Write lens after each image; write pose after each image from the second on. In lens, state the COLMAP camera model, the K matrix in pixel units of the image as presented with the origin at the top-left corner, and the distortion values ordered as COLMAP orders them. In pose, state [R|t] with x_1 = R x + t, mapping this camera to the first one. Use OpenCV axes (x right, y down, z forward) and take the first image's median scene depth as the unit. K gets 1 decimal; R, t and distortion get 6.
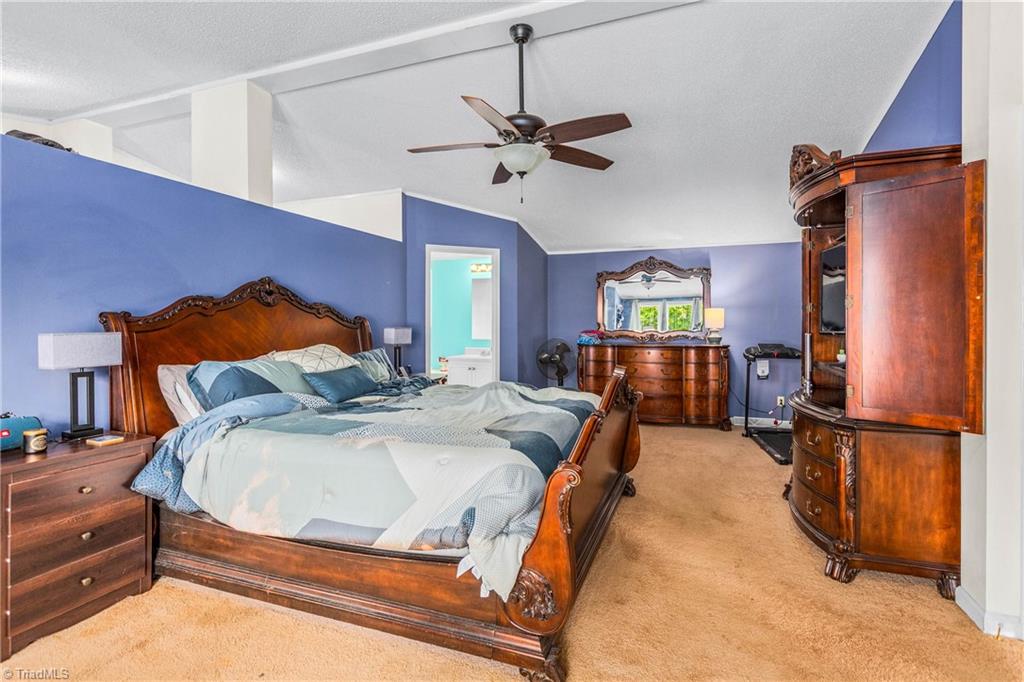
lens RADIAL K [[498.1, 0, 490.6], [0, 498.1, 338.6], [0, 0, 1]] dist [0.000048, -0.000707]
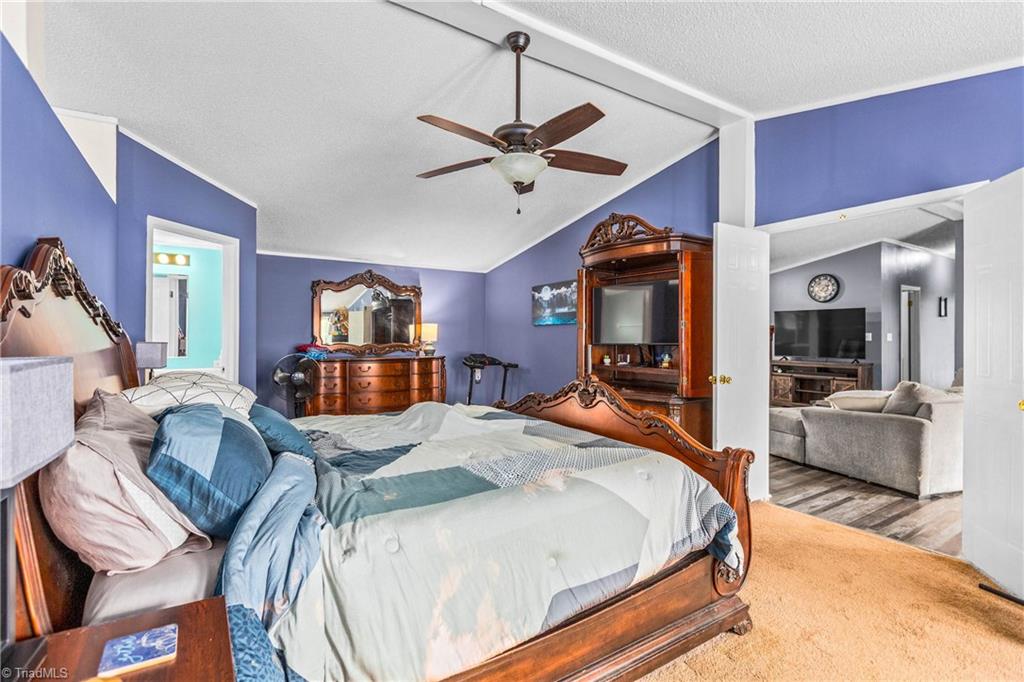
lens RADIAL K [[498.1, 0, 506.2], [0, 498.1, 334.5], [0, 0, 1]] dist [0.000048, -0.000707]
pose [[0.564346, 0.005366, 0.825521, -0.378709], [0.024961, 0.999411, -0.023560, -0.005104], [-0.825161, 0.033901, 0.563880, 0.232511]]
